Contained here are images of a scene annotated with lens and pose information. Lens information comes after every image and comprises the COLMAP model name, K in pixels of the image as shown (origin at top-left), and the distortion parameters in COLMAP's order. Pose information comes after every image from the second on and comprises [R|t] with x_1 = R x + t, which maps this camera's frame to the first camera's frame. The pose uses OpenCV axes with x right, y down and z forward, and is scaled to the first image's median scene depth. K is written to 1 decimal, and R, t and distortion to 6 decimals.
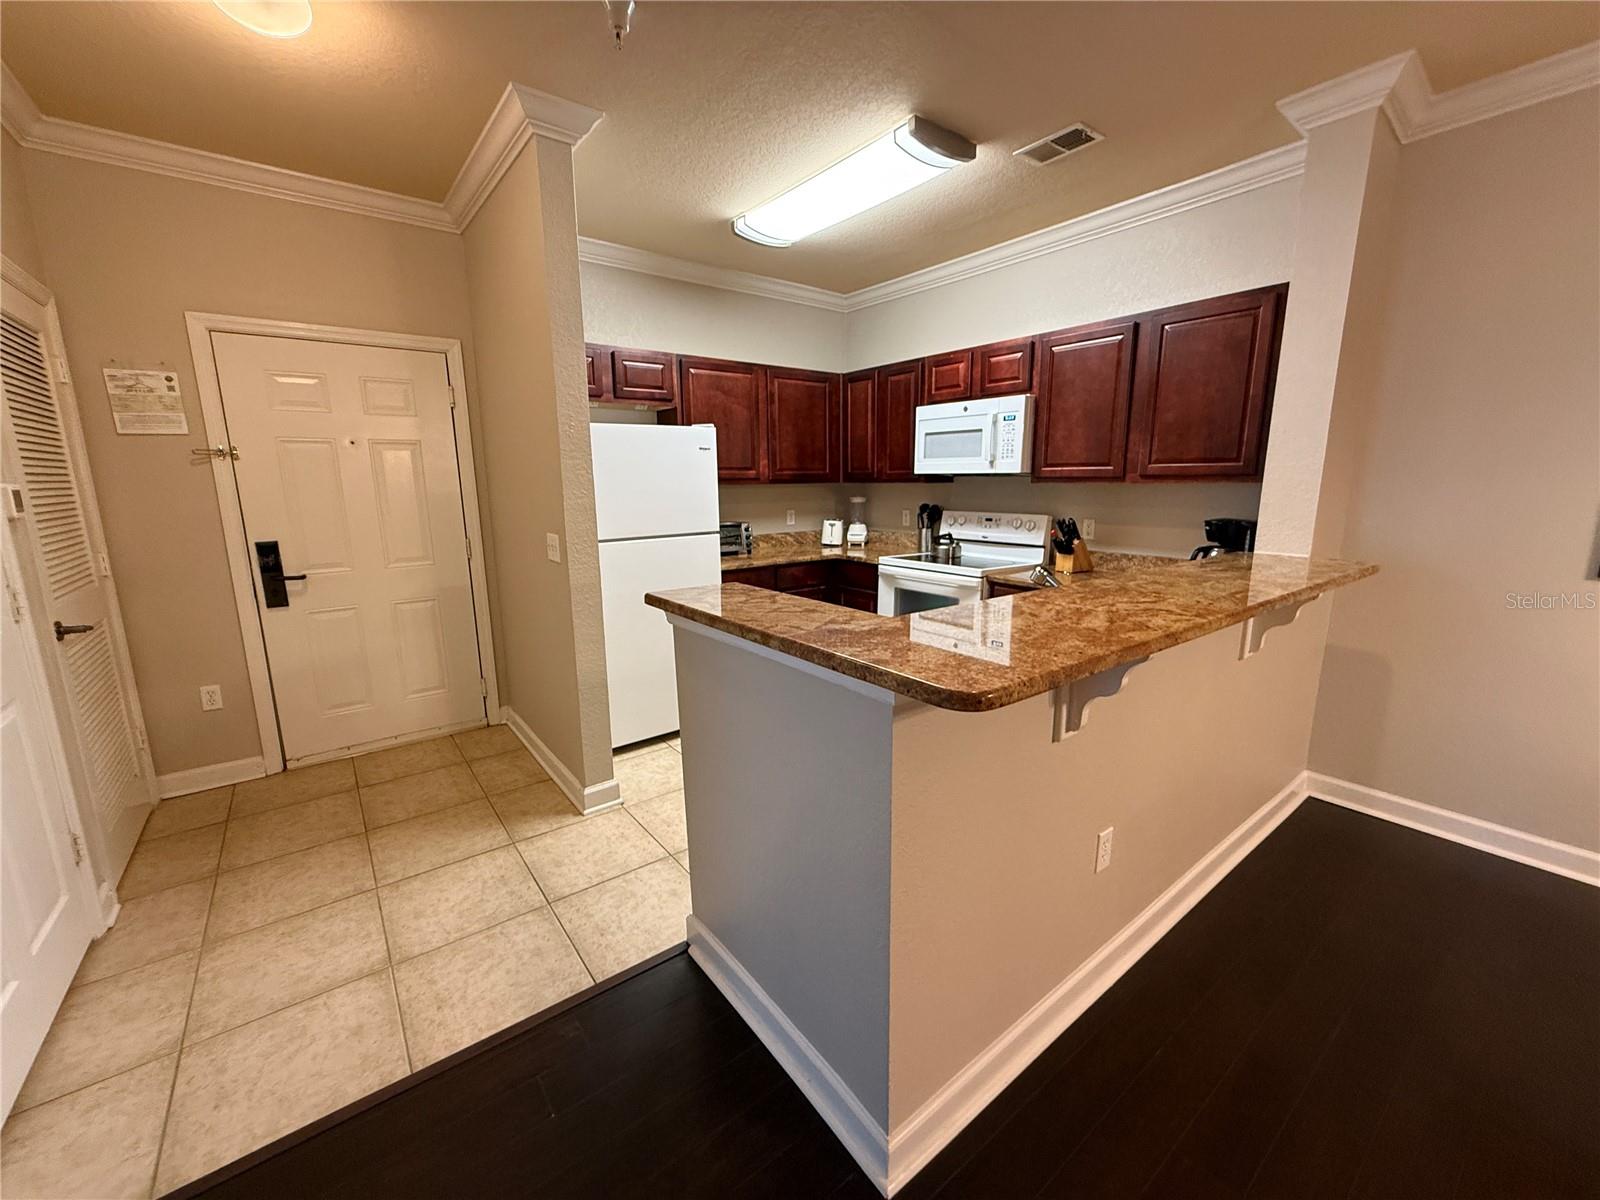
lens RADIAL K [[643.9, 0, 800.0], [0, 643.9, 600.0], [0, 0, 1]] dist [0.006976, -0.000119]
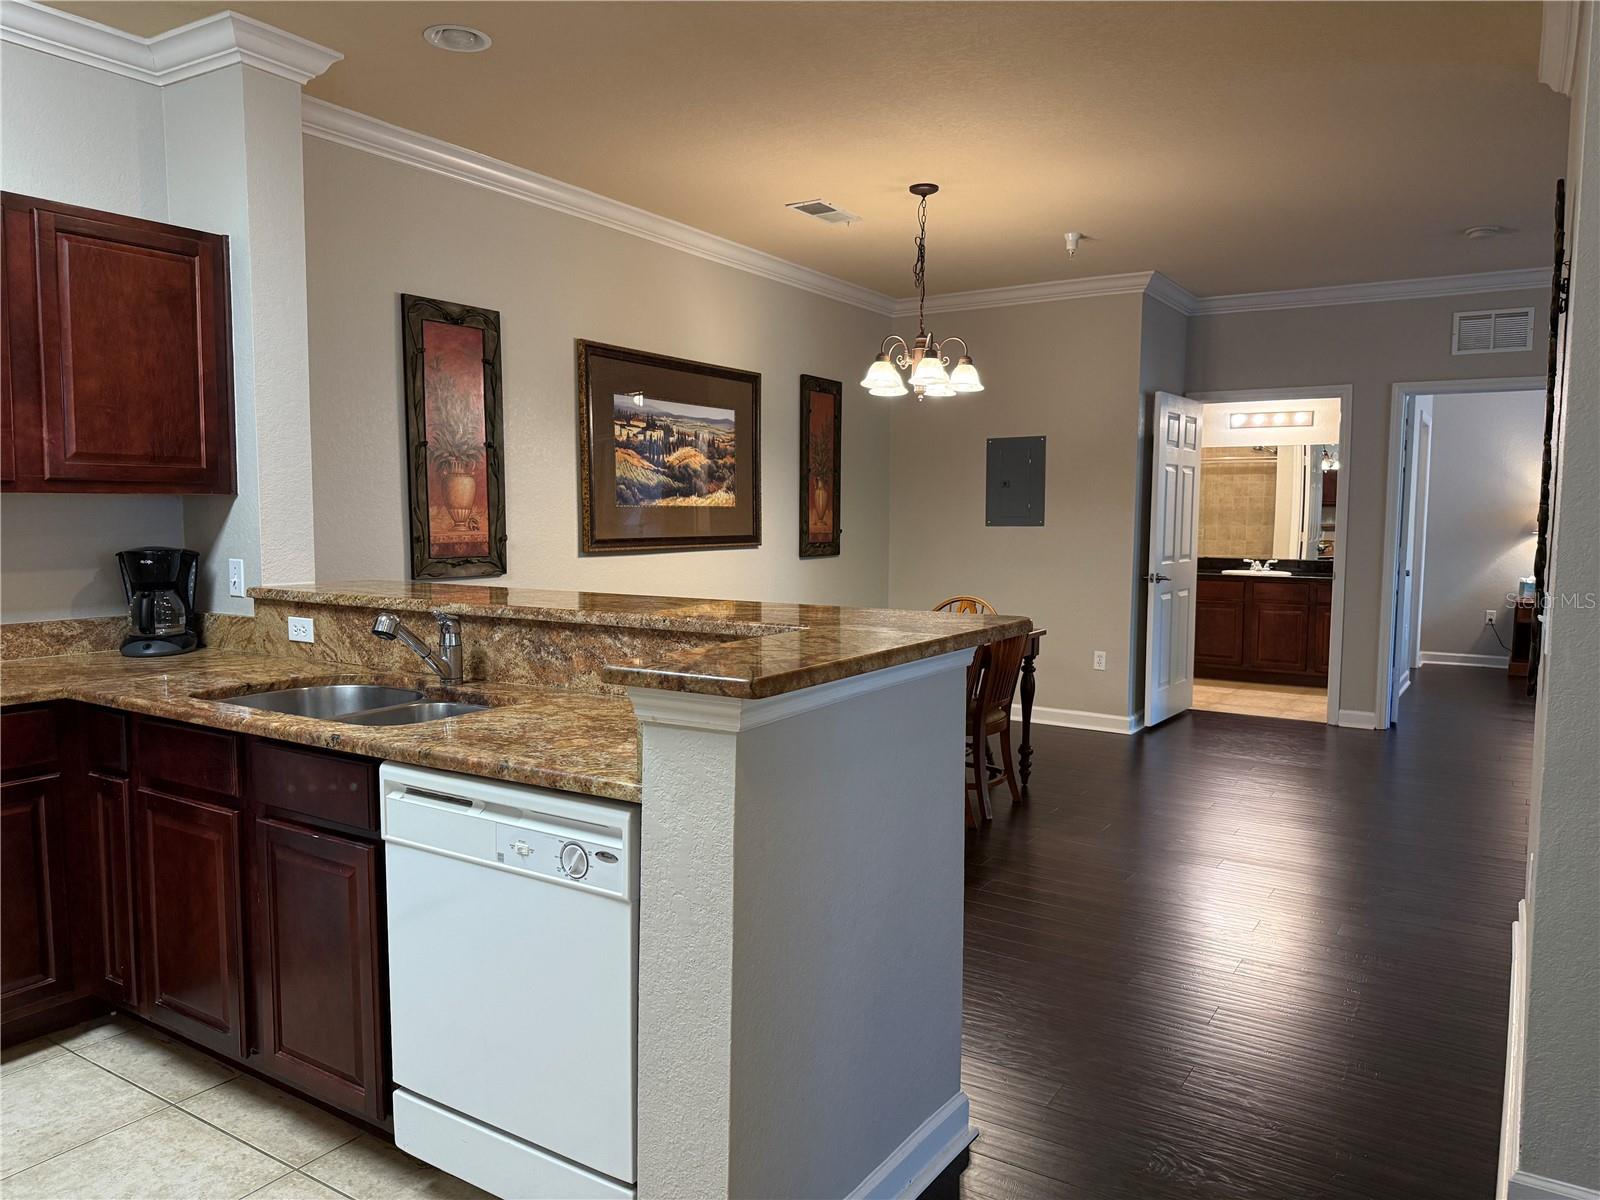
lens RADIAL K [[1126.8, 0, 802.6], [0, 1126.8, 607.7], [0, 0, 1]] dist [0.142745, -0.239067]
pose [[-0.341182, -0.074881, 0.937010, -0.538337], [0.171731, 0.975080, 0.140454, -0.091625], [-0.924177, 0.208834, -0.319821, 0.607196]]
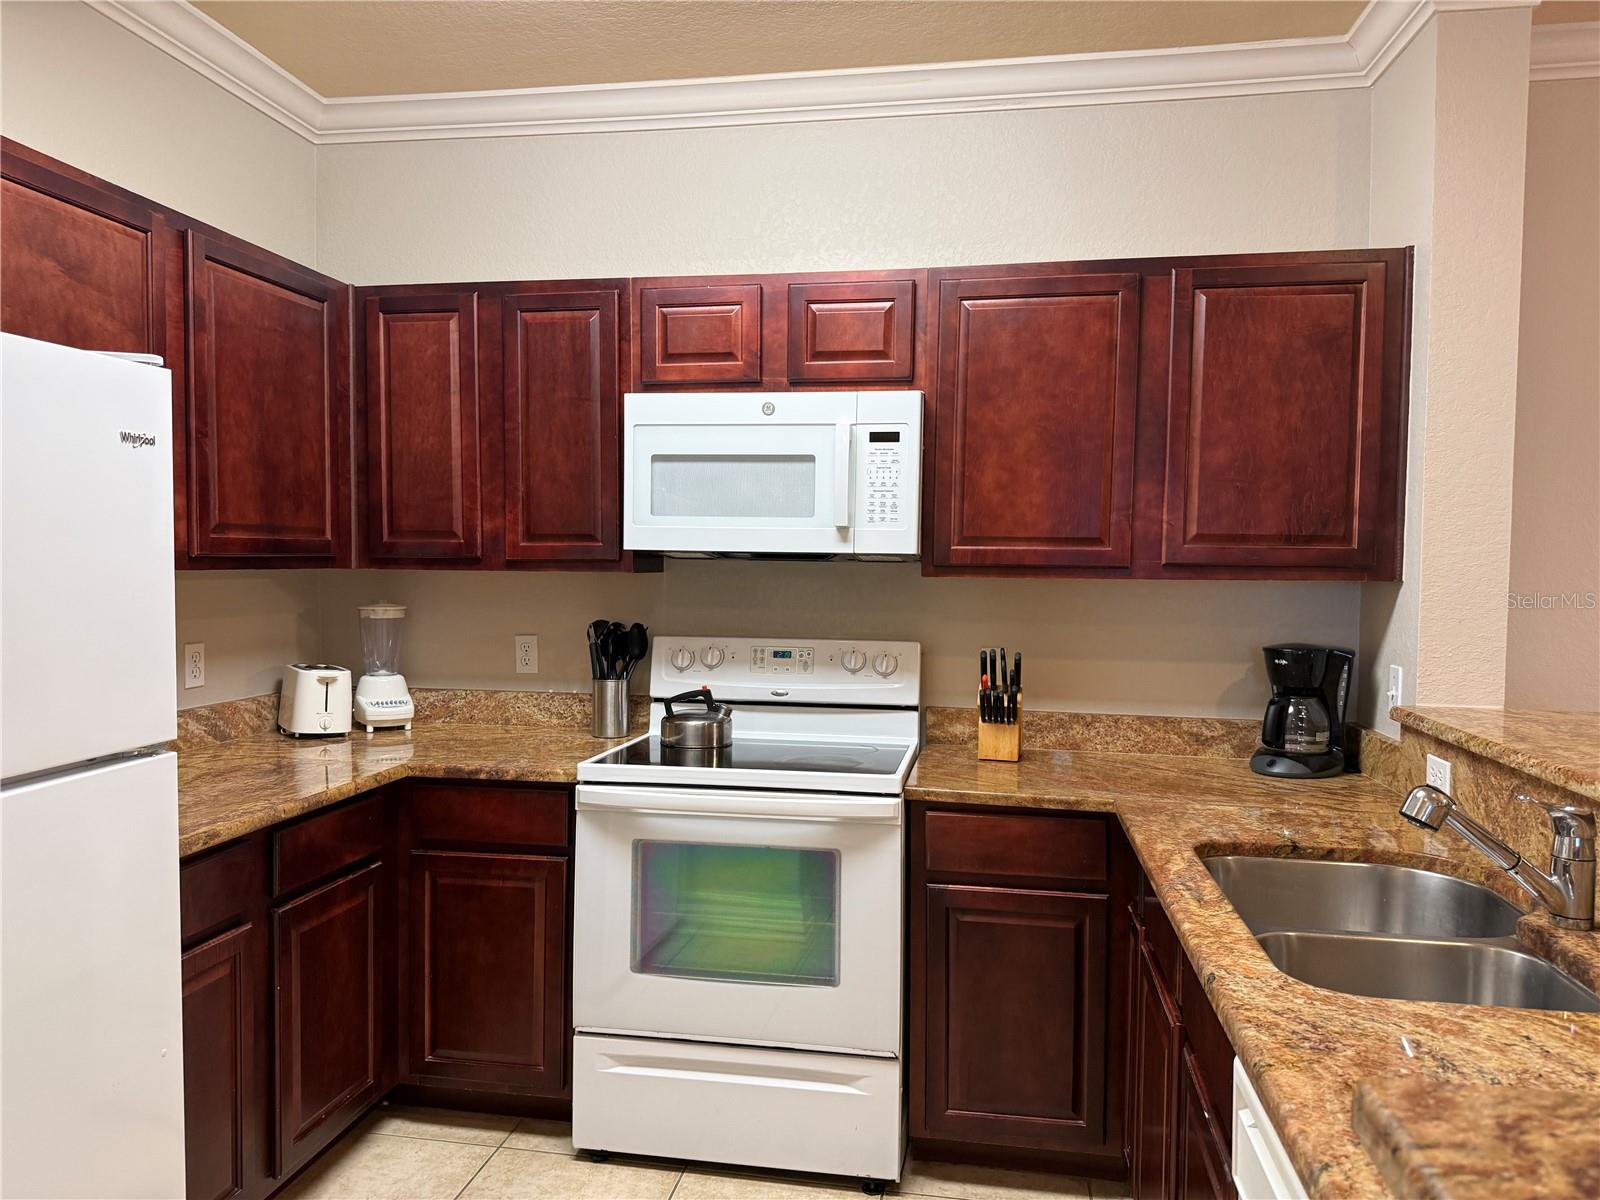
lens RADIAL K [[1129.3, 0, 802.7], [0, 1129.3, 607.6], [0, 0, 1]] dist [0.084389, -0.111680]
pose [[0.736764, -0.012047, 0.676043, -0.247033], [0.108840, 0.988916, -0.100993, -0.081906], [-0.667333, 0.147988, 0.729908, 0.443260]]
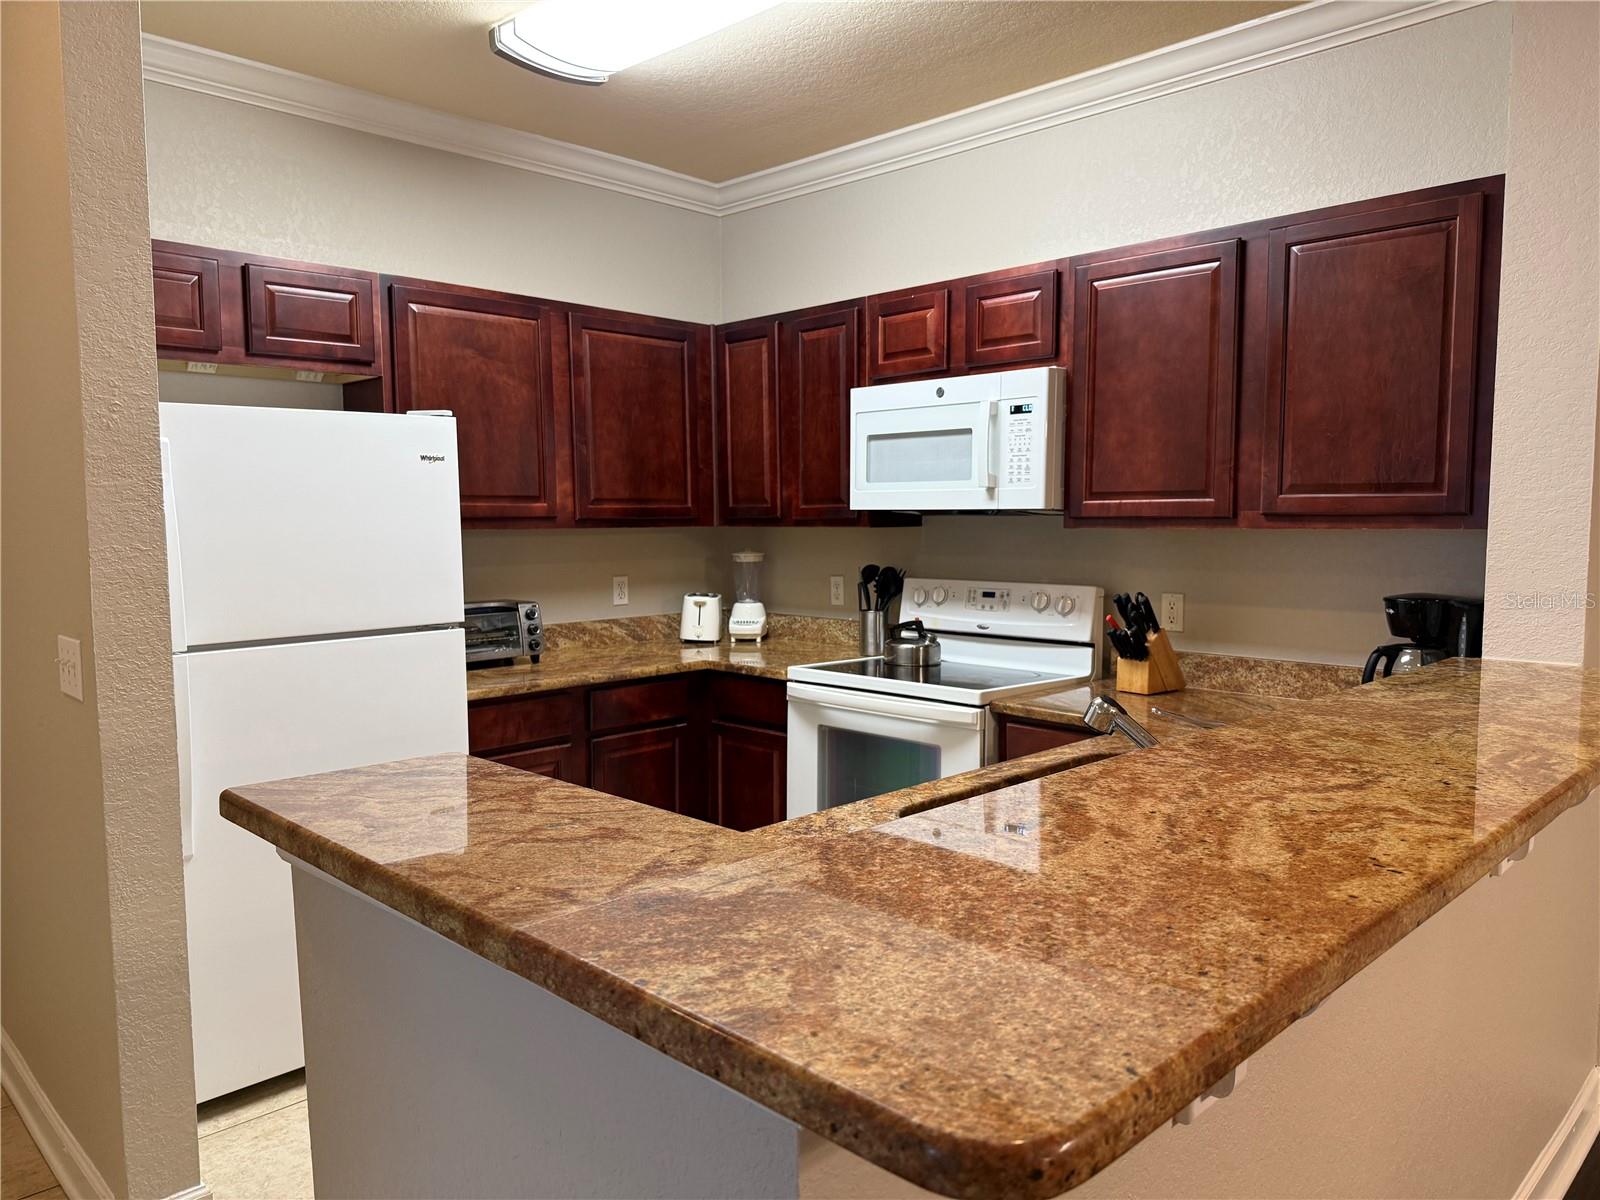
lens RADIAL K [[1126.8, 0, 802.6], [0, 1126.8, 607.7], [0, 0, 1]] dist [0.142745, -0.239067]
pose [[0.991788, -0.007807, 0.127653, 0.020096], [0.021081, 0.994461, -0.102970, -0.021382], [-0.126142, 0.104815, 0.986459, 0.096776]]
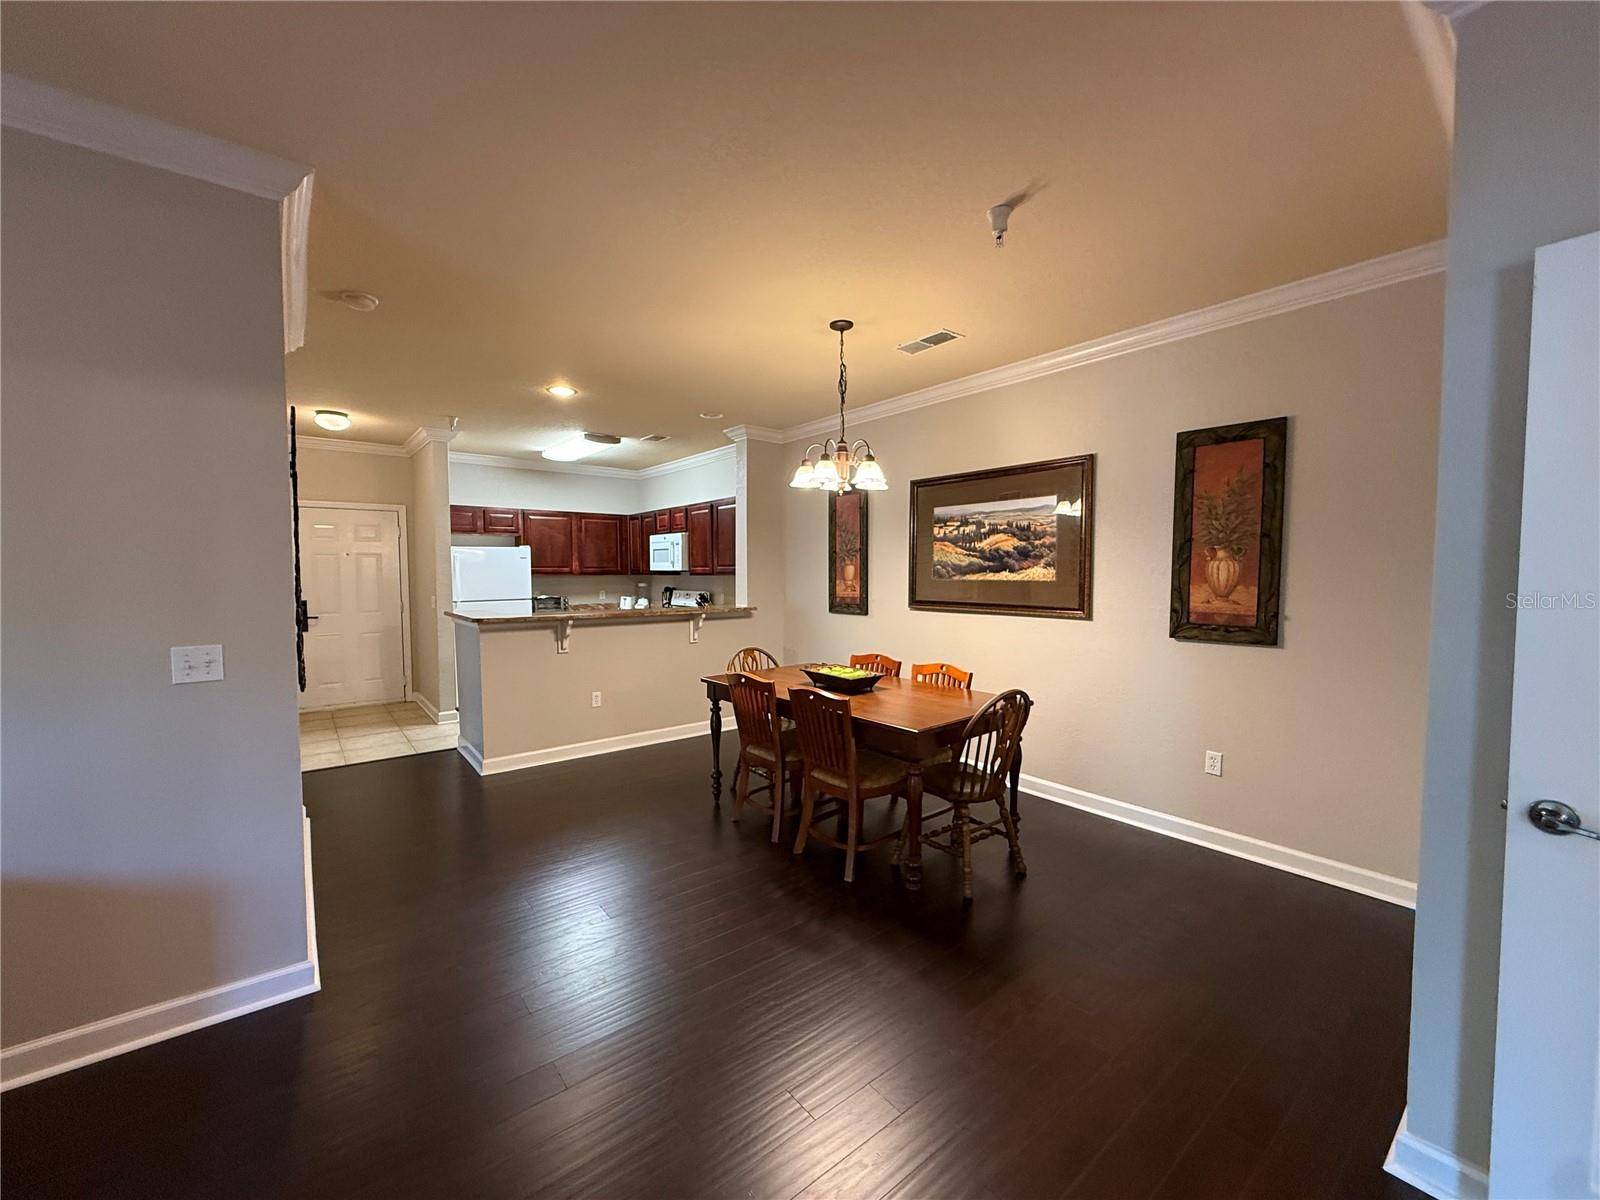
lens RADIAL K [[643.9, 0, 800.0], [0, 643.9, 600.0], [0, 0, 1]] dist [0.006976, -0.000119]
pose [[0.999913, 0.005190, 0.012142, 0.646276], [-0.003426, 0.990001, -0.141017, 0.165757], [-0.012752, 0.140963, 0.989933, -0.924210]]
